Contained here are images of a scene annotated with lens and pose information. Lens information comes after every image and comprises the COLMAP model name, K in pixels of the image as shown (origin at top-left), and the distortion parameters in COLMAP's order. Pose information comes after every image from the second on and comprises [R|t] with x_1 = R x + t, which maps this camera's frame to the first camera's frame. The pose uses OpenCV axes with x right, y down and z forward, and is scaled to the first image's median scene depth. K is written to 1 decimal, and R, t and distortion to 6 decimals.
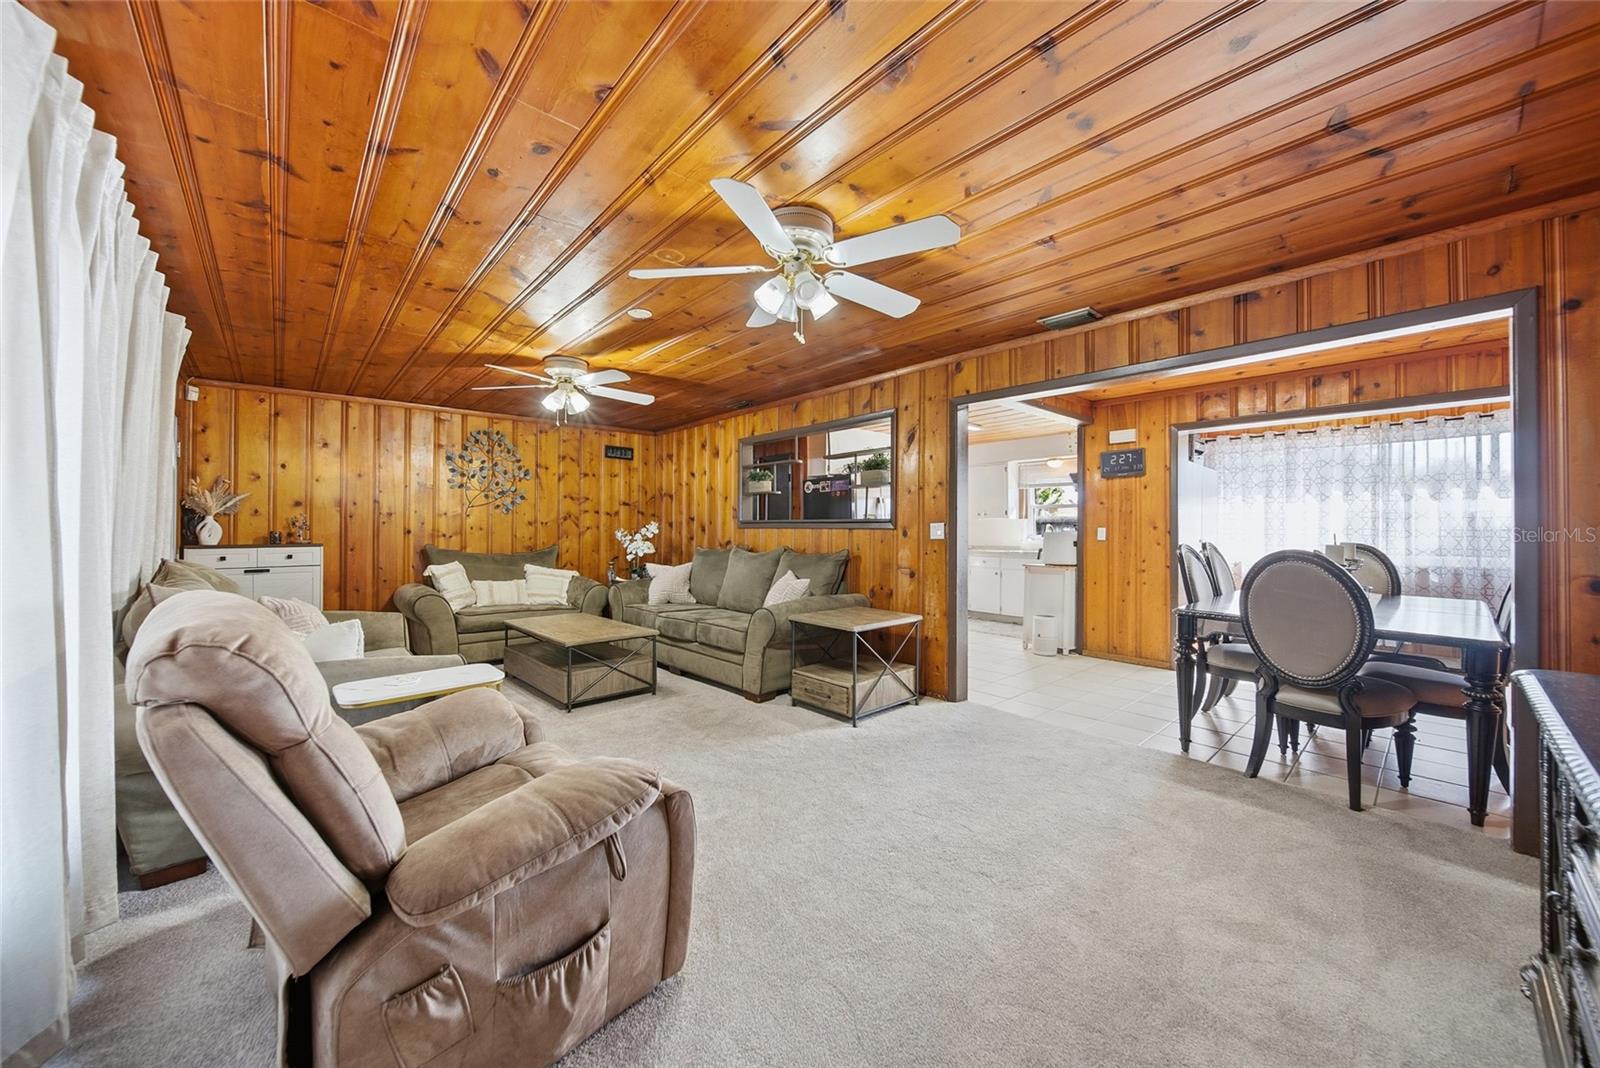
lens RADIAL K [[576.1, 0, 806.9], [0, 576.1, 529.1], [0, 0, 1]] dist [-0.000290, -0.000928]
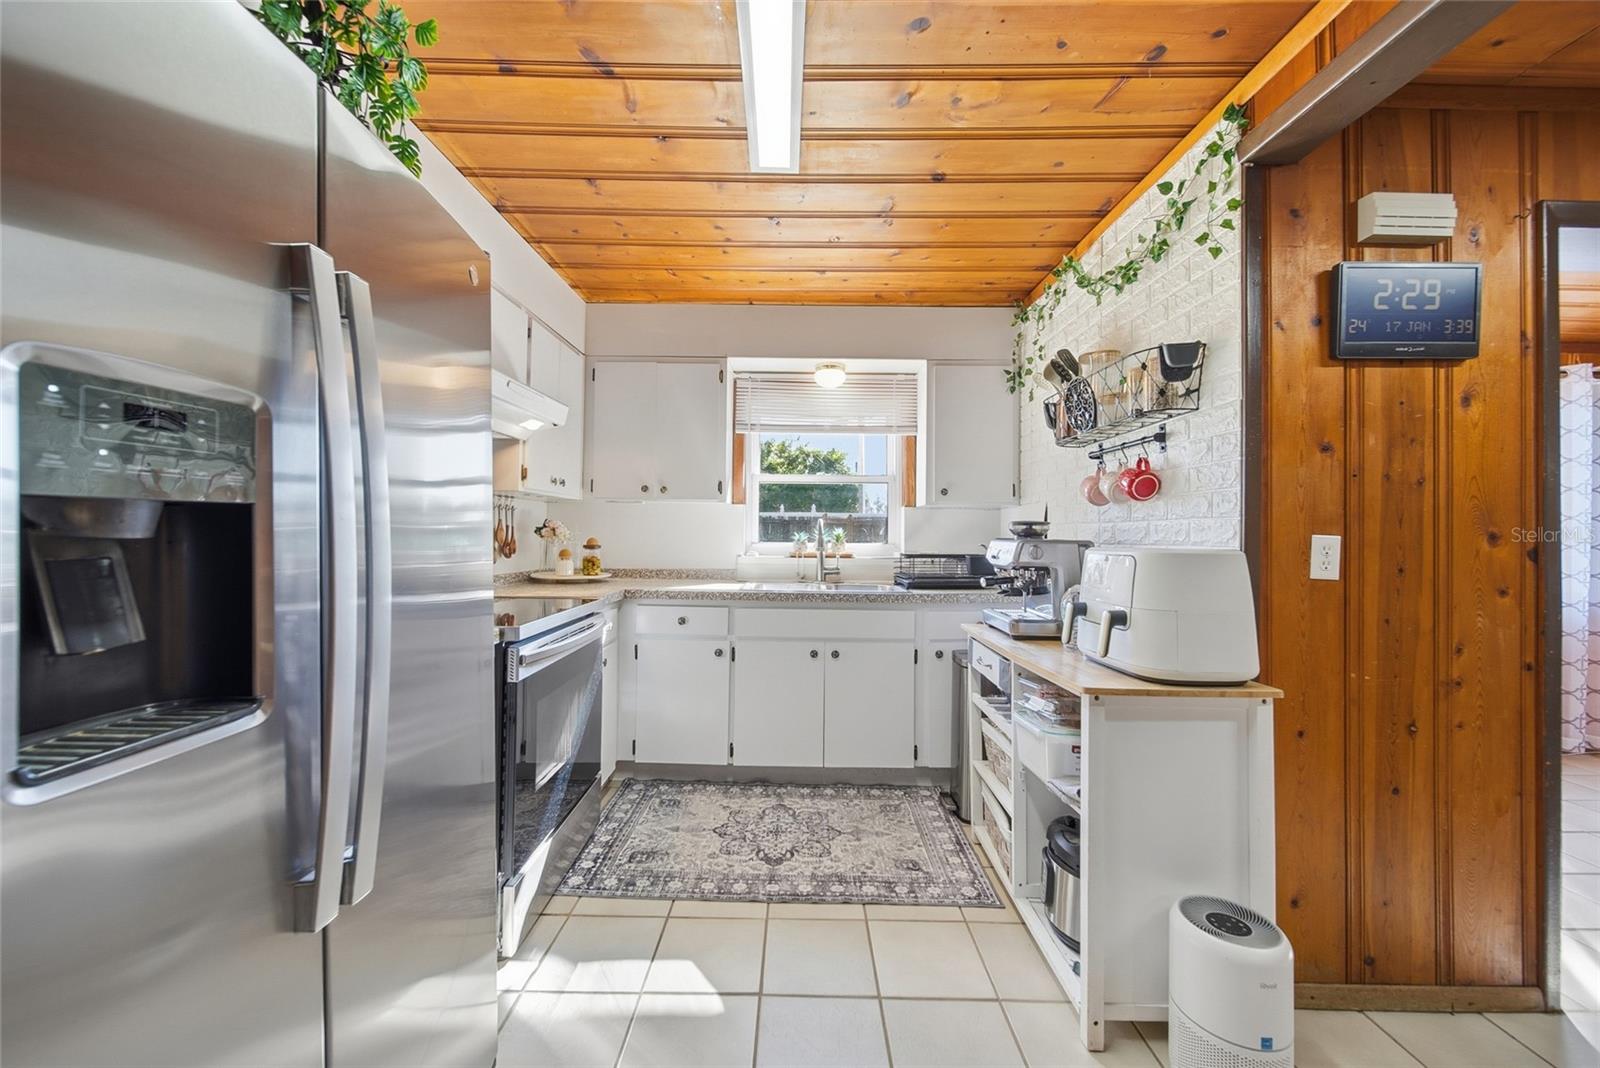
lens RADIAL K [[576.1, 0, 797.1], [0, 576.1, 522.1], [0, 0, 1]] dist [-0.000290, -0.000928]
pose [[0.678047, 0.015932, 0.734846, 0.158493], [-0.013890, 0.999864, -0.008861, -0.003001], [-0.734888, -0.004199, 0.678176, 1.181398]]
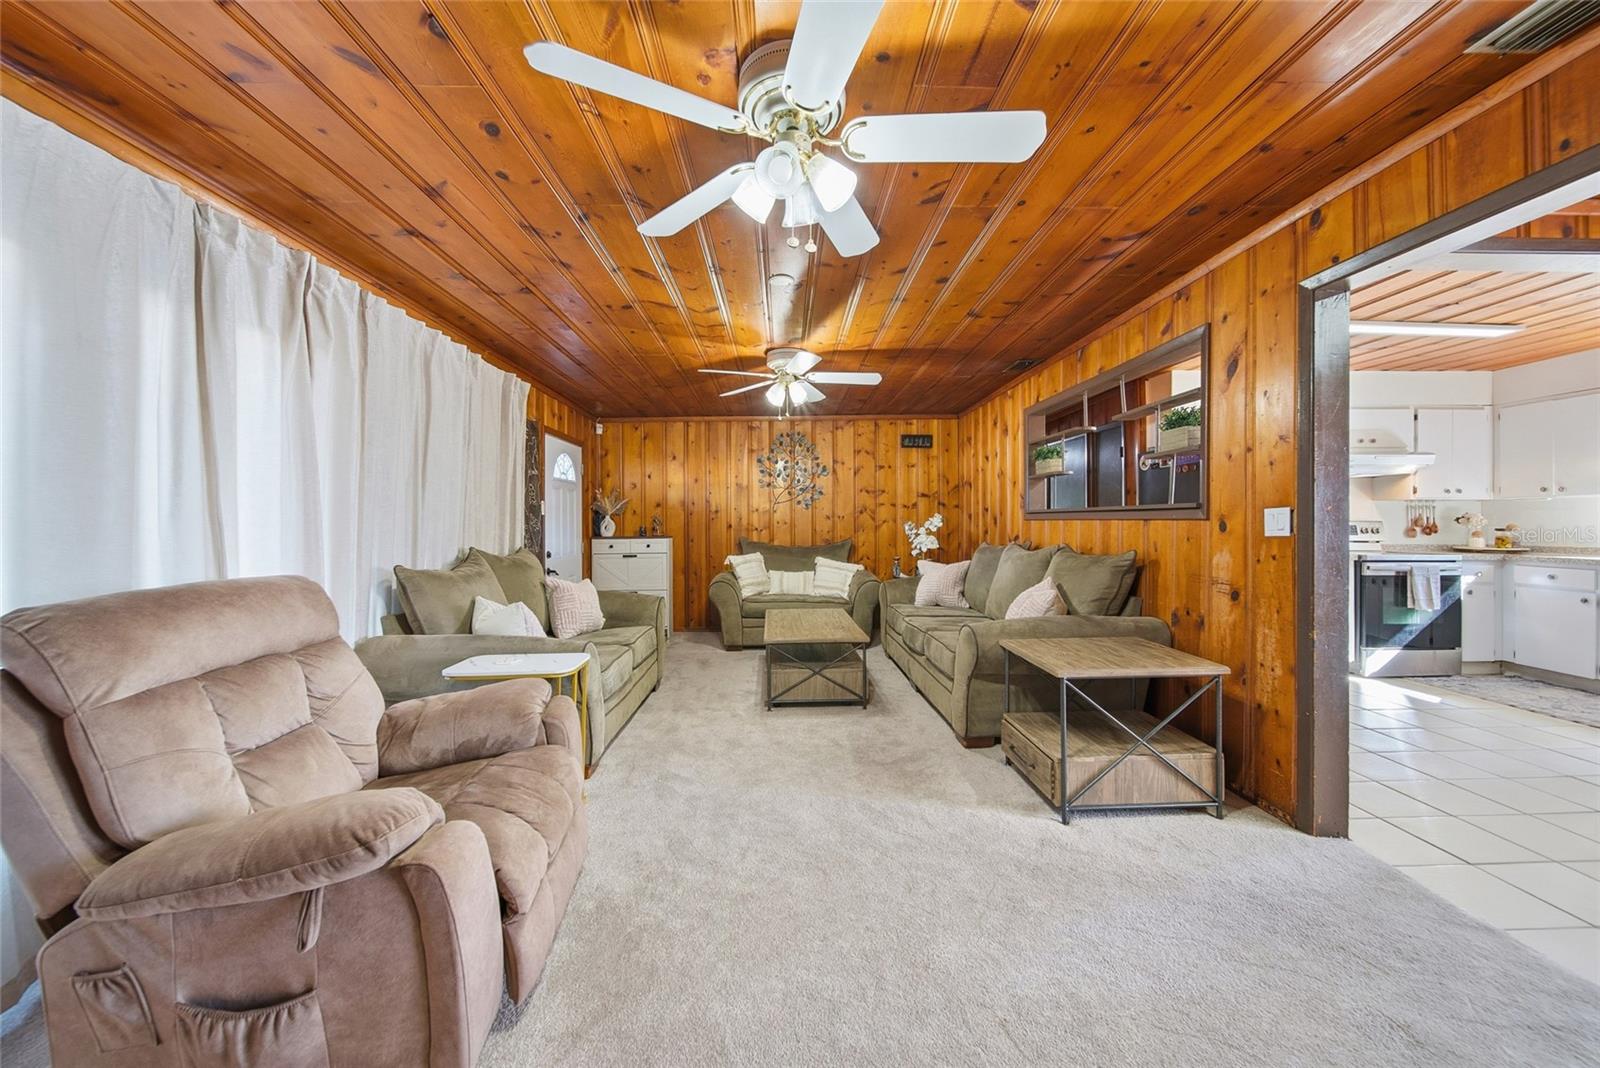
lens RADIAL K [[576.1, 0, 806.8], [0, 576.1, 525.4], [0, 0, 1]] dist [-0.000290, -0.000928]
pose [[0.758870, -0.004722, -0.651225, 0.217646], [0.009809, 0.999943, 0.004181, -0.000391], [0.651168, -0.009561, 0.758873, 0.238514]]
